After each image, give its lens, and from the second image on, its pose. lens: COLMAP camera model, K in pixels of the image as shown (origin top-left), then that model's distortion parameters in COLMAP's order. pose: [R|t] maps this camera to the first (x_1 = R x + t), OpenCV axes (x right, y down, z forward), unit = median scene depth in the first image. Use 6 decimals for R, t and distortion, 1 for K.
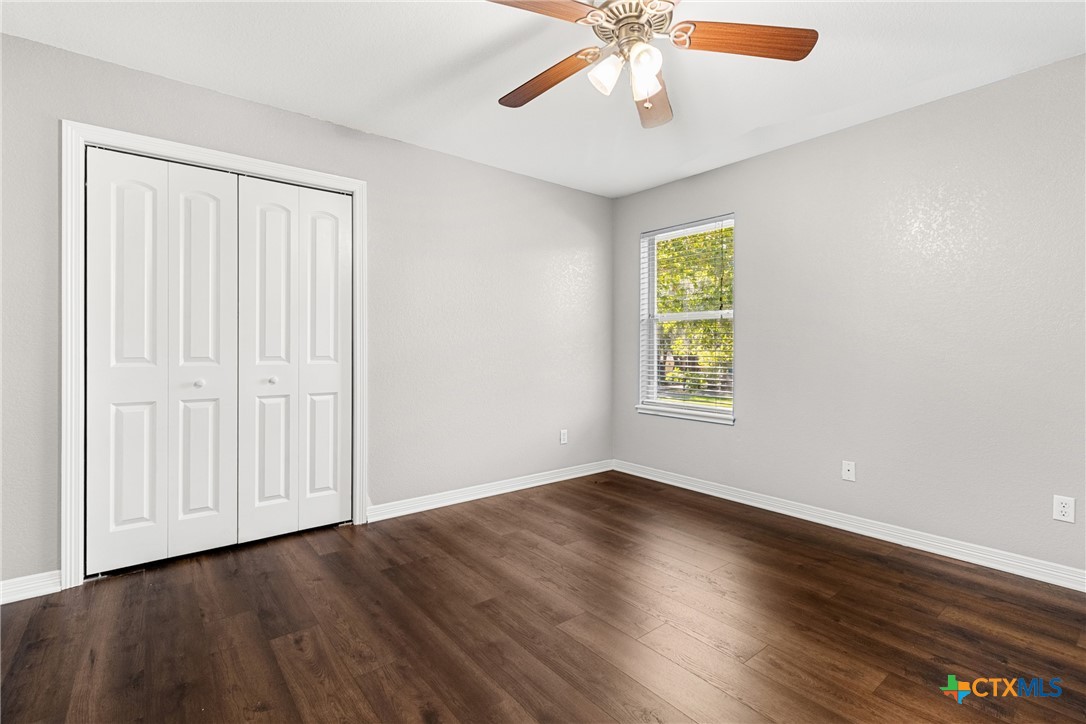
lens RADIAL K [[515.1, 0, 547.4], [0, 515.1, 353.3], [0, 0, 1]] dist [0.015538, 0.000341]
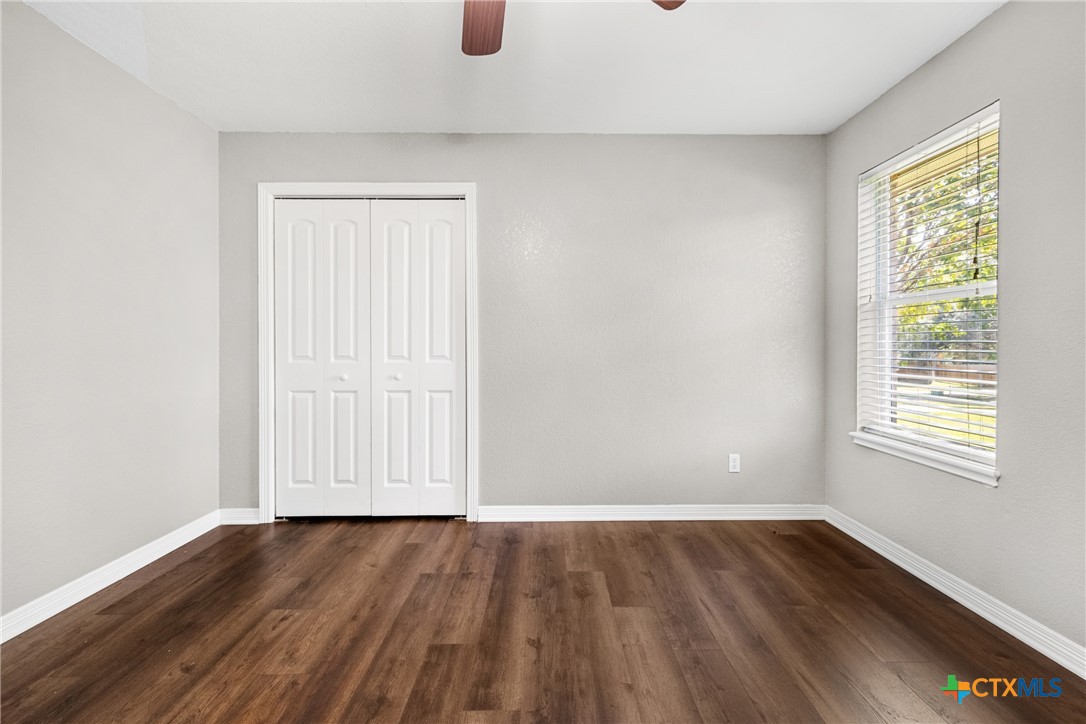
lens RADIAL K [[505.0, 0, 546.4], [0, 505.0, 354.6], [0, 0, 1]] dist [0.004183, 0.000412]
pose [[0.781620, 0.006751, -0.623719, 0.416225], [-0.003759, 0.999974, 0.006112, -0.004410], [0.623744, -0.002432, 0.781625, 0.355489]]
